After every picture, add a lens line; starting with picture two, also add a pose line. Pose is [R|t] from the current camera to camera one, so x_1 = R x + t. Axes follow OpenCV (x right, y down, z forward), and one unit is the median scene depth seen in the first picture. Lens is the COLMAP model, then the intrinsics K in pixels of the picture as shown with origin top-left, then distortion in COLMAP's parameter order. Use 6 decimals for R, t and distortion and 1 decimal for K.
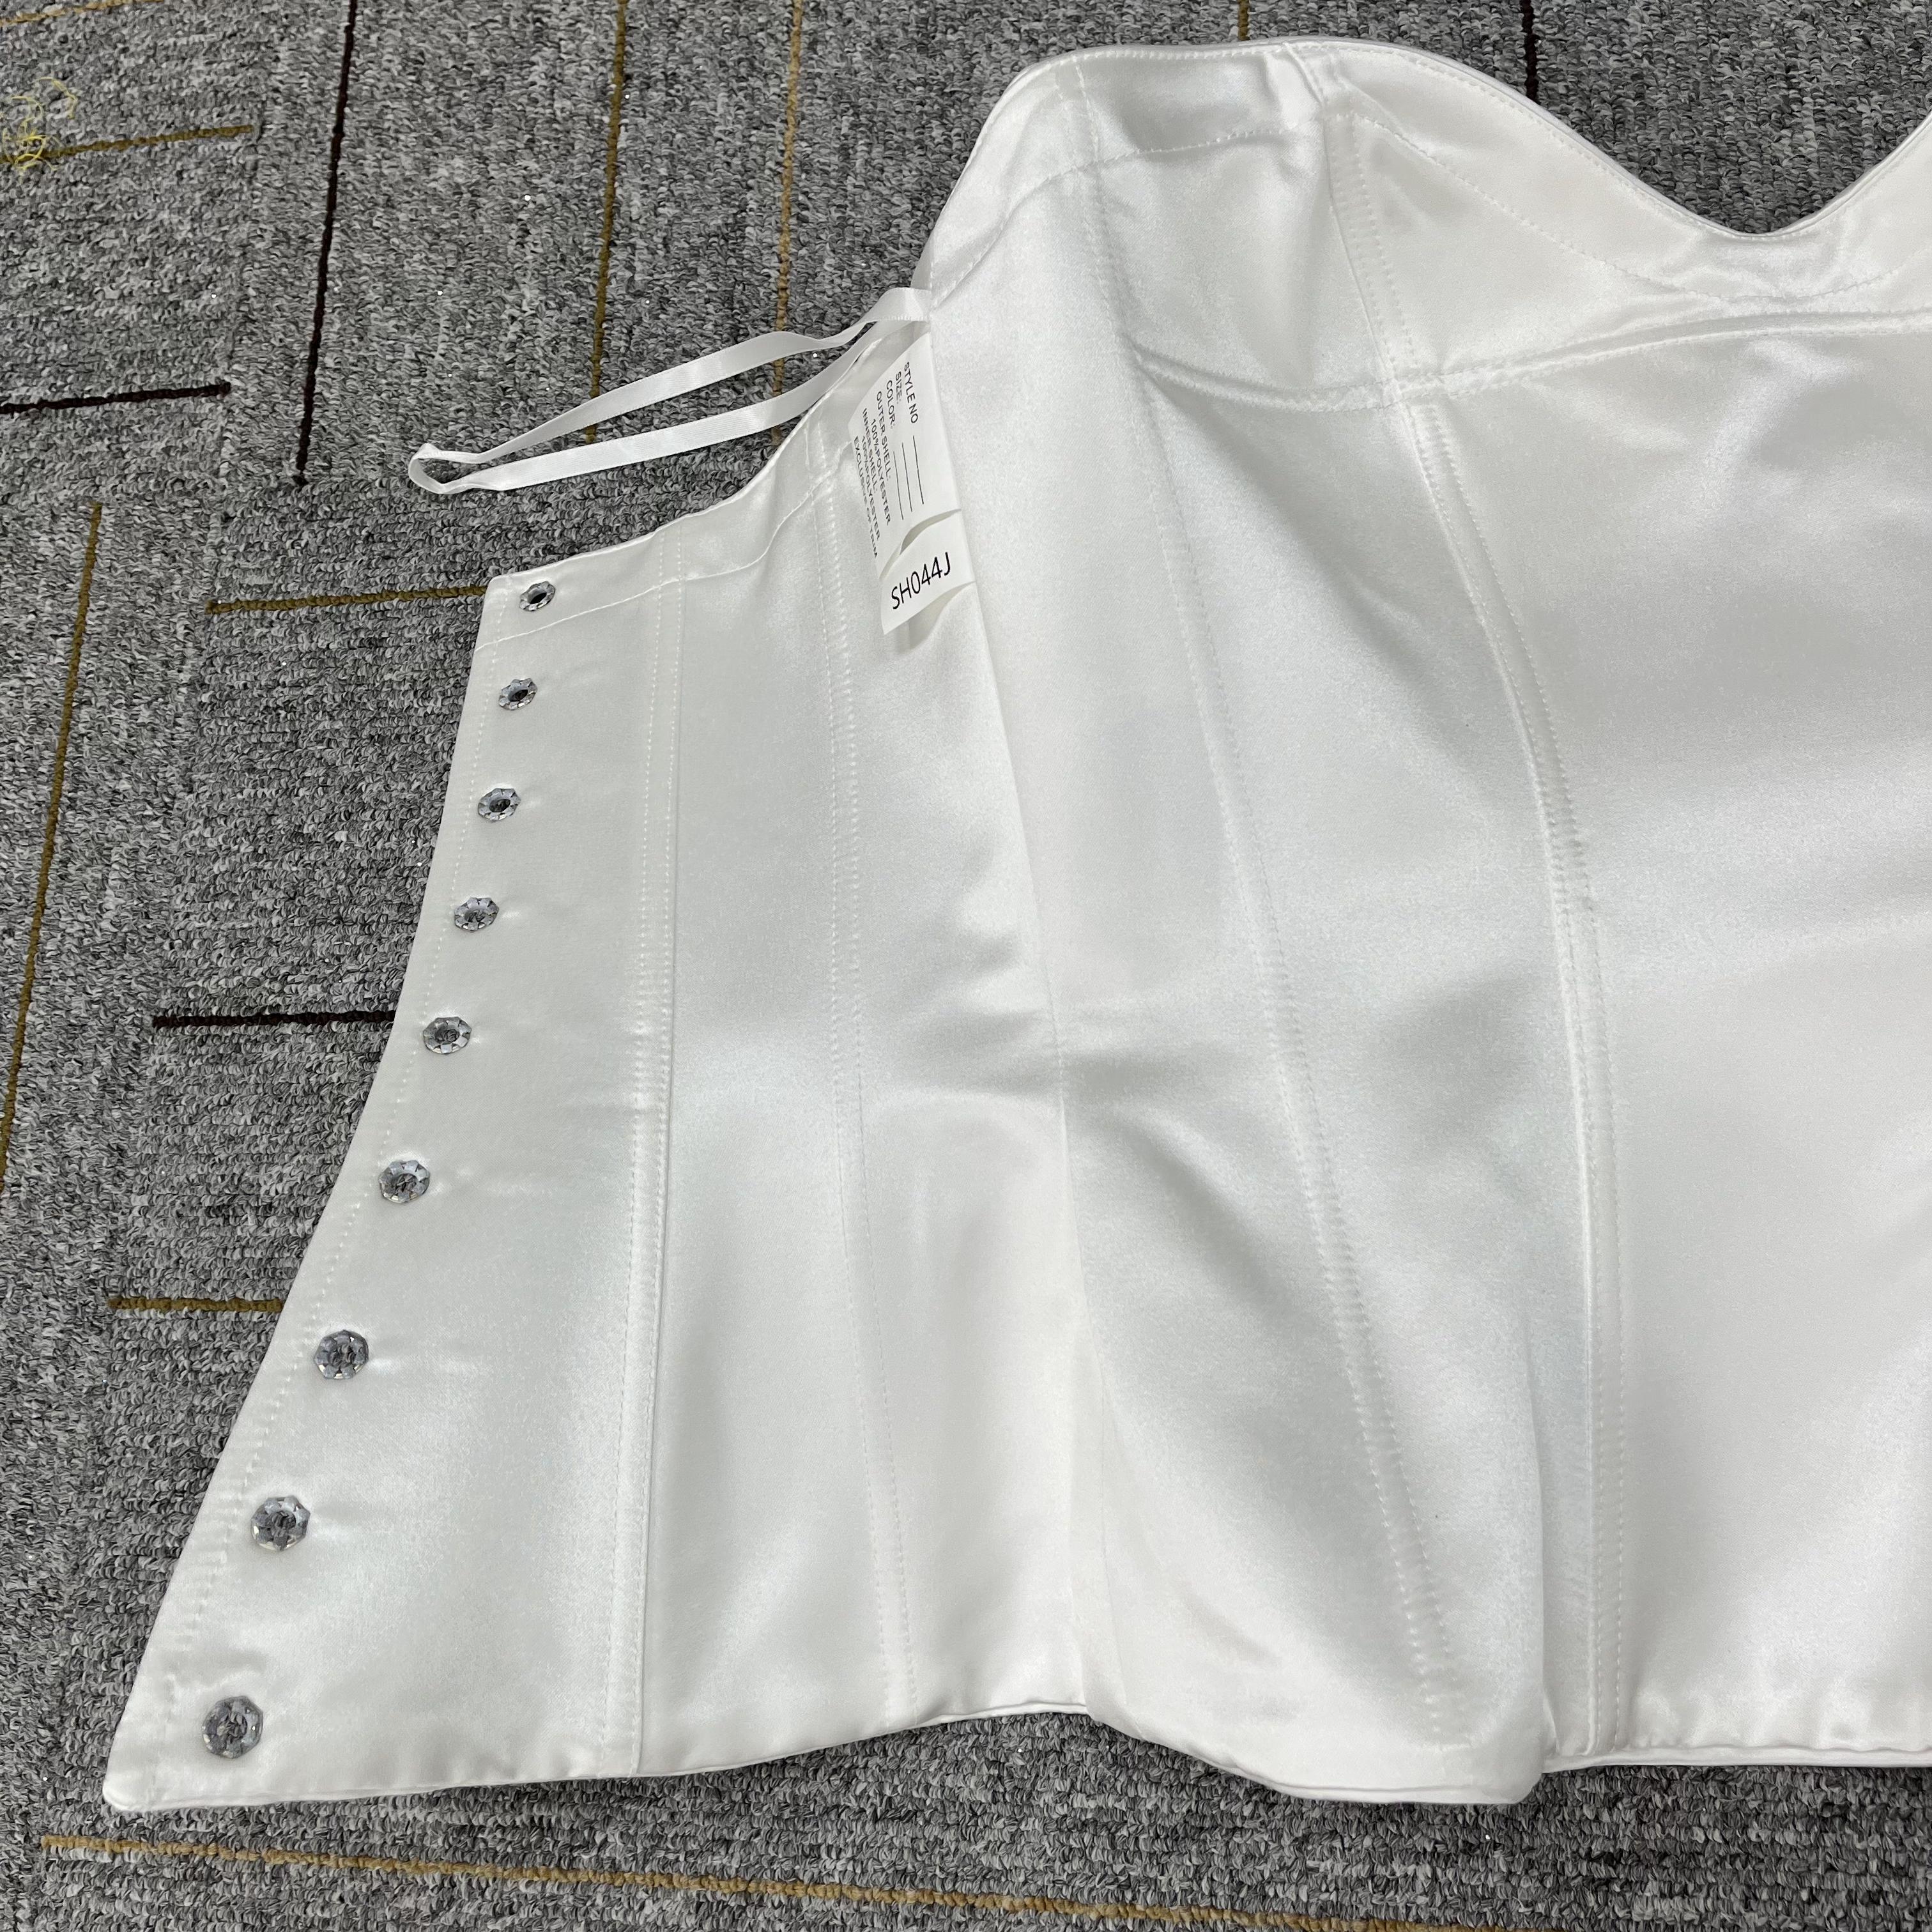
lens RADIAL K [[2054.2, 0, 960.6], [0, 2054.2, 972.0], [0, 0, 1]] dist [0.024921, 0.000000]
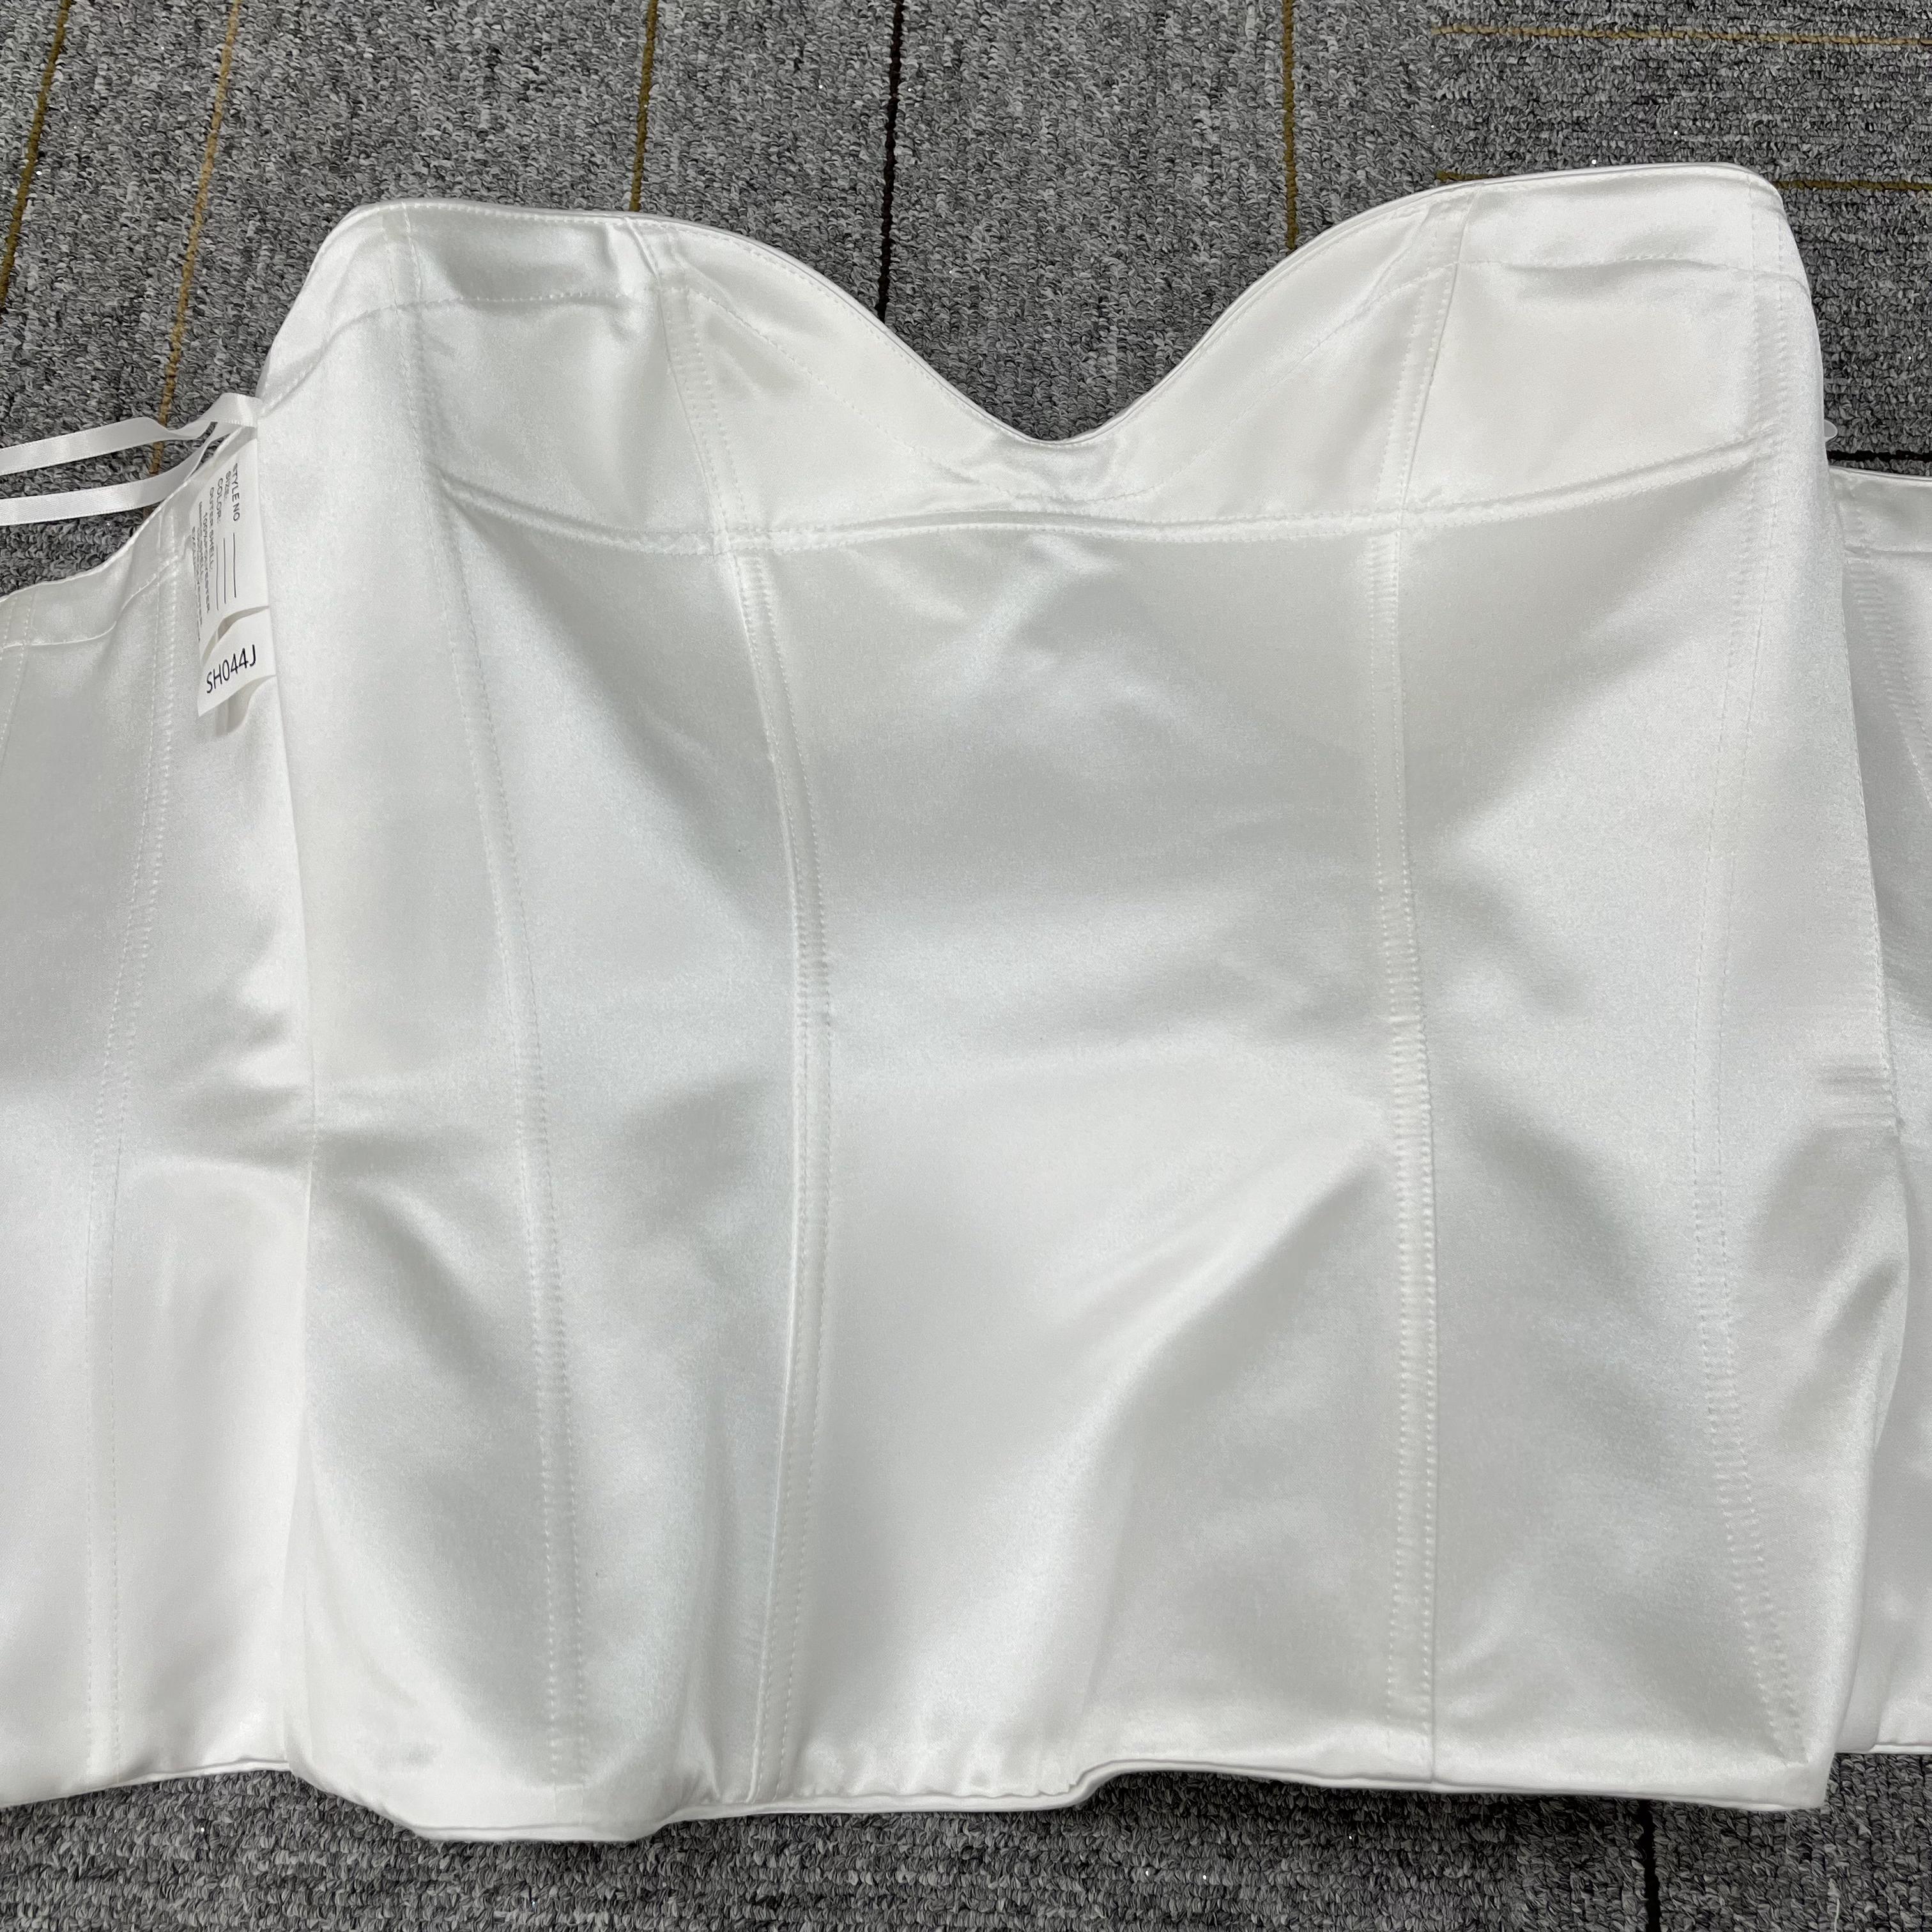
lens RADIAL K [[2054.2, 0, 956.8], [0, 2054.2, 974.4], [0, 0, 1]] dist [0.024921, 0.000000]
pose [[0.981779, 0.070917, 0.176297, 0.171601], [-0.062265, 0.996590, -0.054140, -0.002010], [-0.179535, 0.042177, 0.982847, -0.091572]]
